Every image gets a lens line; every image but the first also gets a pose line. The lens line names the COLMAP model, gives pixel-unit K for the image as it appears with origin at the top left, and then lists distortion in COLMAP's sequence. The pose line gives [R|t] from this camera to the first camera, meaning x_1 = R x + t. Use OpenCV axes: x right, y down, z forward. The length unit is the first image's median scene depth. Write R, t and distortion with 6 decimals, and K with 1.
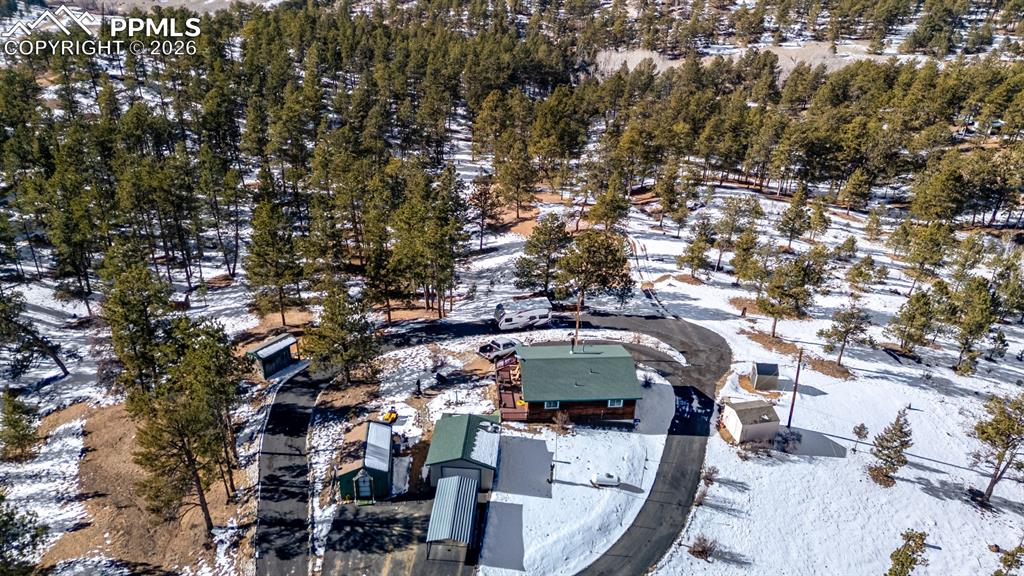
lens RADIAL K [[750.7, 0, 508.5], [0, 750.7, 287.0], [0, 0, 1]] dist [0.084551, -0.075807]
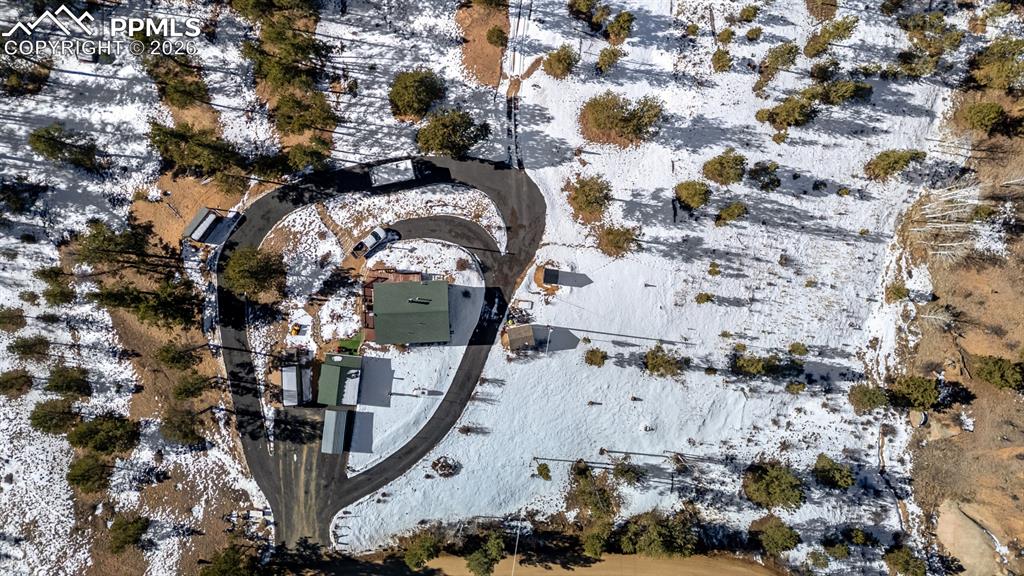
lens RADIAL K [[750.7, 0, 508.5], [0, 750.7, 287.0], [0, 0, 1]] dist [0.084551, -0.075807]
pose [[0.999027, 0.043110, 0.009345, 0.274457], [-0.027939, 0.454454, 0.890332, -1.305299], [0.034136, -0.889726, 0.455217, 0.363314]]
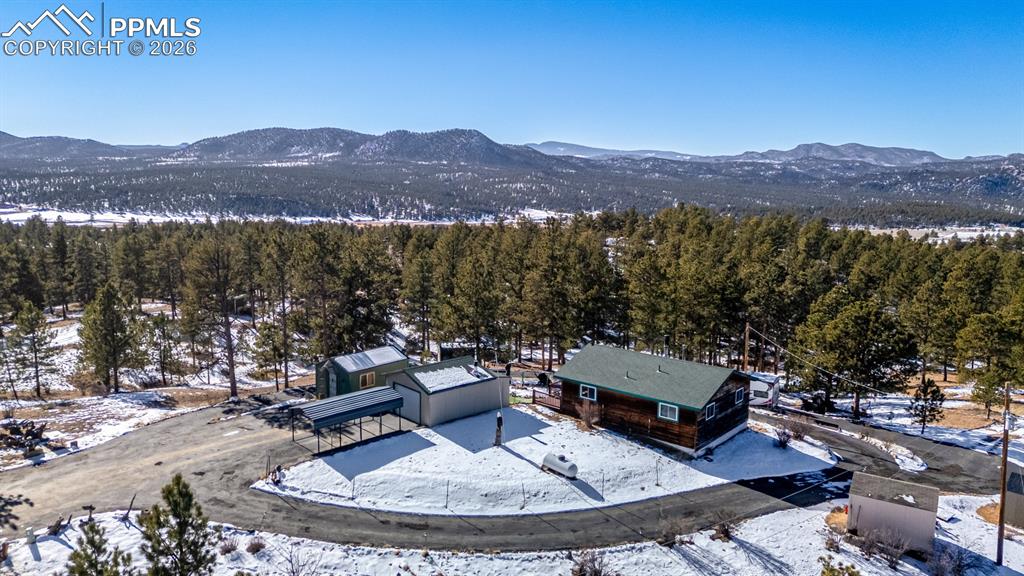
lens RADIAL K [[750.7, 0, 508.5], [0, 750.7, 287.0], [0, 0, 1]] dist [0.084551, -0.075807]
pose [[0.718081, 0.091427, -0.689928, 0.487333], [-0.321245, 0.922951, -0.212047, 0.235311], [0.617383, 0.373903, 0.692123, 0.390407]]
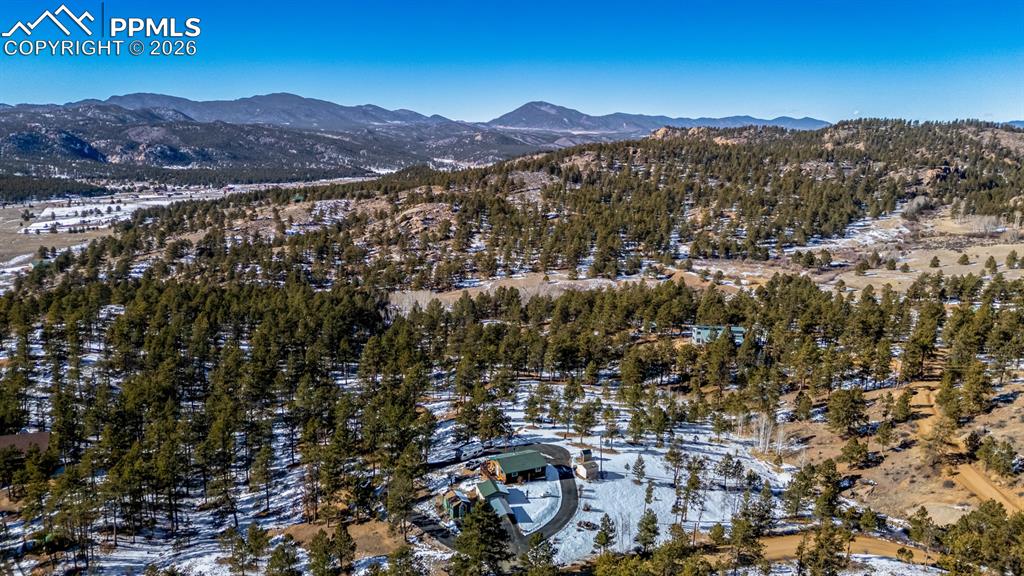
lens RADIAL K [[750.7, 0, 508.5], [0, 750.7, 287.0], [0, 0, 1]] dist [0.084551, -0.075807]
pose [[0.932504, -0.078194, 0.352592, -0.746229], [0.170456, 0.955992, -0.238797, 0.151170], [-0.318403, 0.282781, 0.904795, -1.317231]]
